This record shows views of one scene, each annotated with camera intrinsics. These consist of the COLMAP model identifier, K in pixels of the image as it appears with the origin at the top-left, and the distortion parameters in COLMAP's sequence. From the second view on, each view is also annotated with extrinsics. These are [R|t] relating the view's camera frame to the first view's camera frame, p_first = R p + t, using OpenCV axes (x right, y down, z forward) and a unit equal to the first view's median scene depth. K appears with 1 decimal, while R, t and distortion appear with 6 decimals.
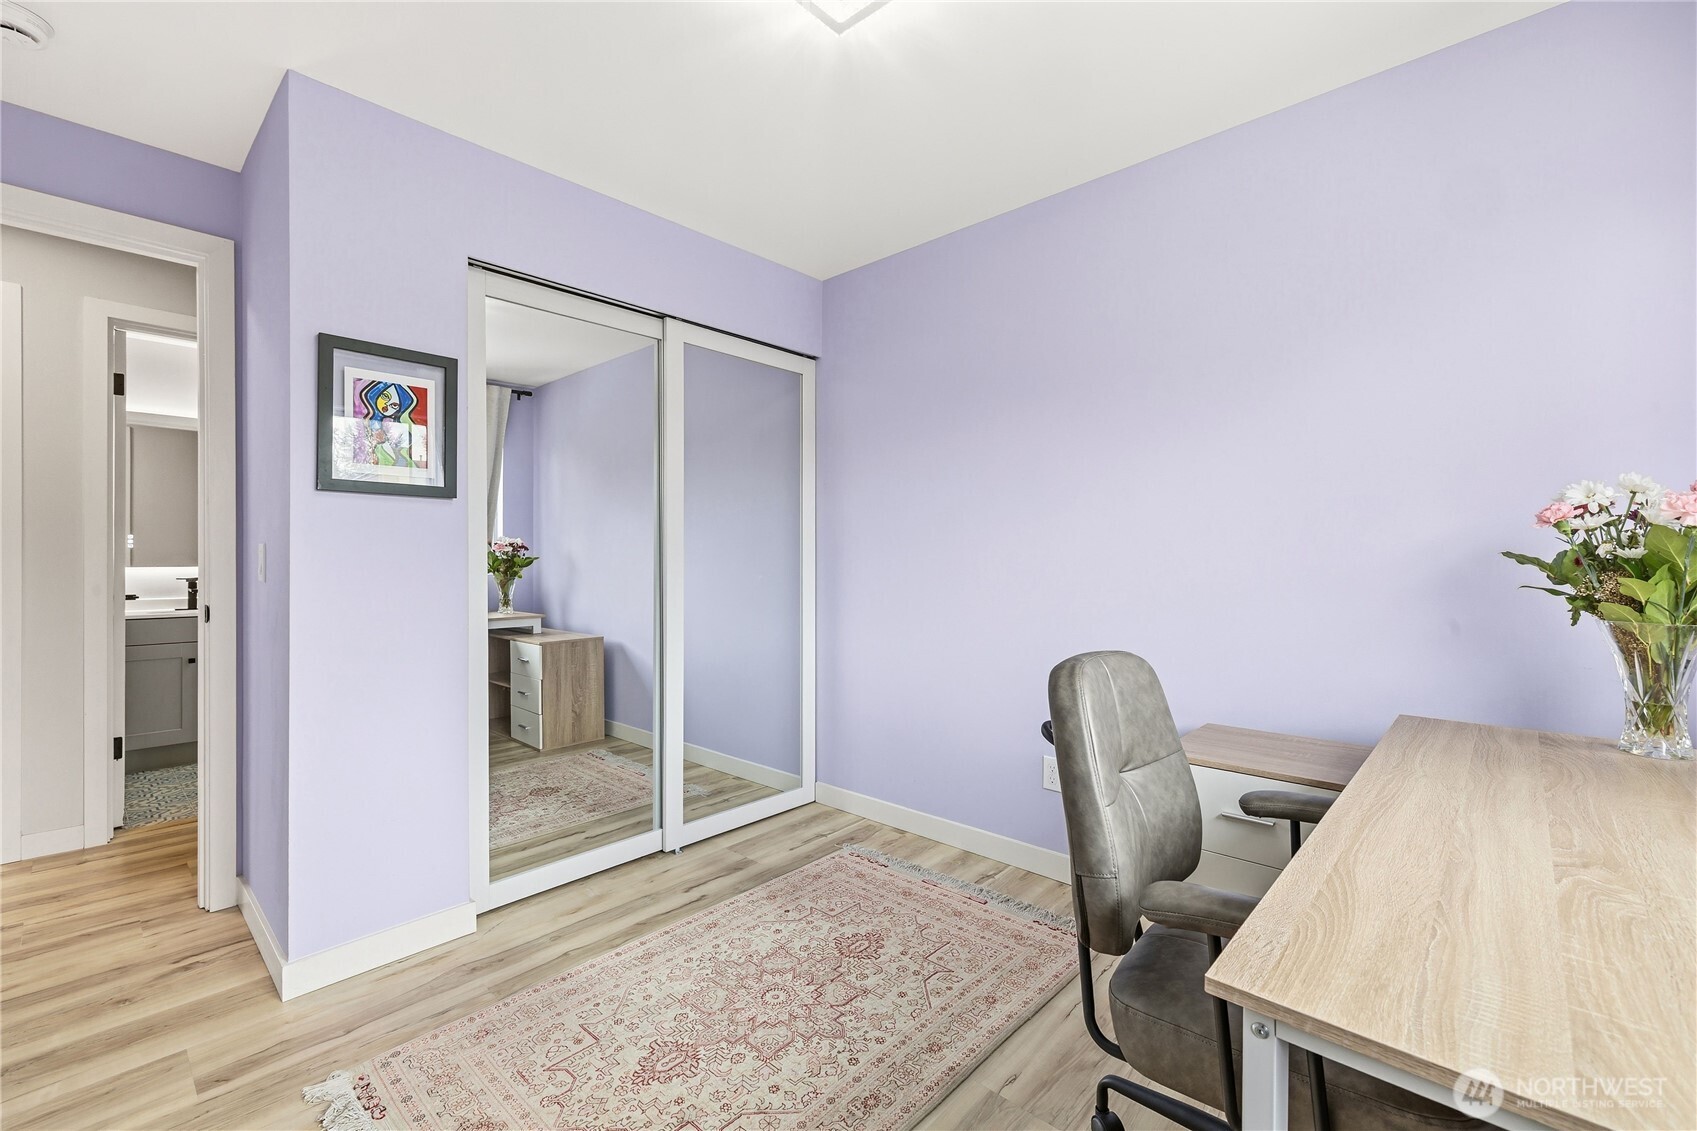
lens RADIAL K [[736.2, 0, 849.5], [0, 736.2, 555.4], [0, 0, 1]] dist [0.004116, -0.001960]
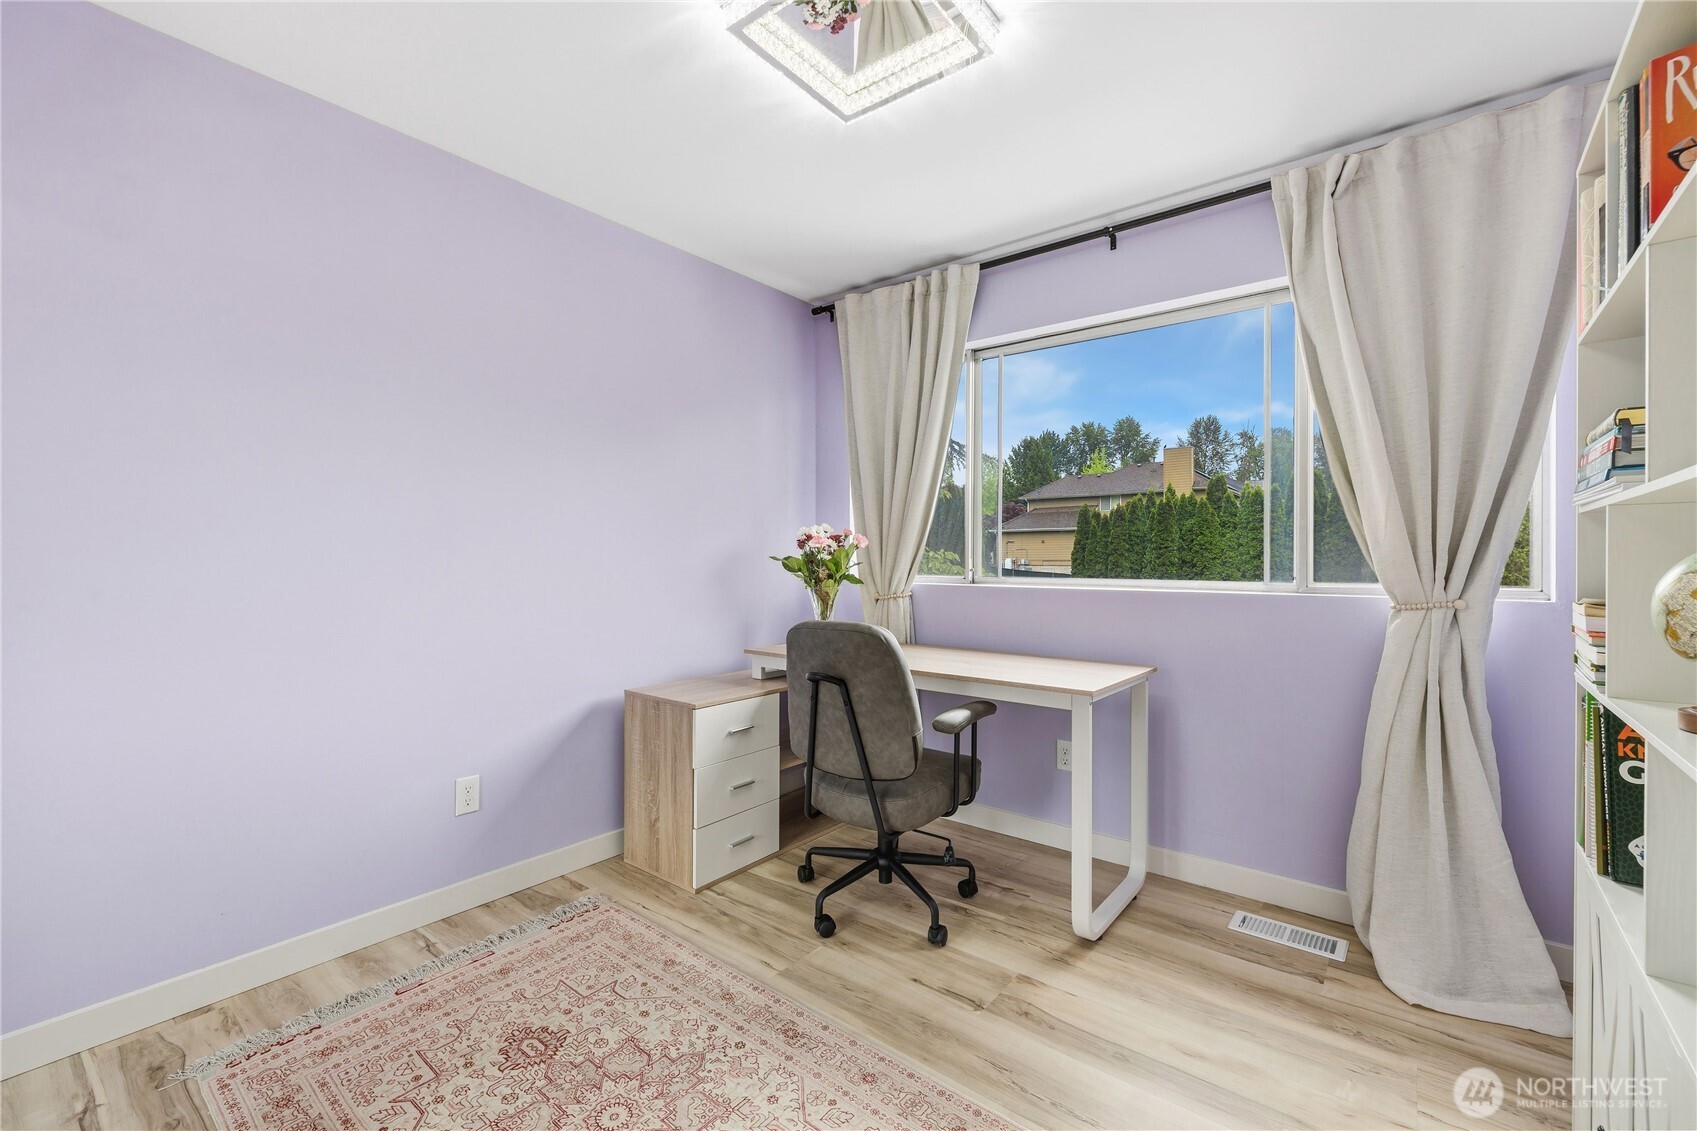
lens RADIAL K [[736.2, 0, 843.9], [0, 736.2, 558.5], [0, 0, 1]] dist [0.004116, -0.001960]
pose [[-0.087882, 0.004079, 0.996123, -0.772917], [-0.001623, 0.999990, -0.004238, 0.008475], [-0.996130, -0.001990, -0.087875, 0.707412]]
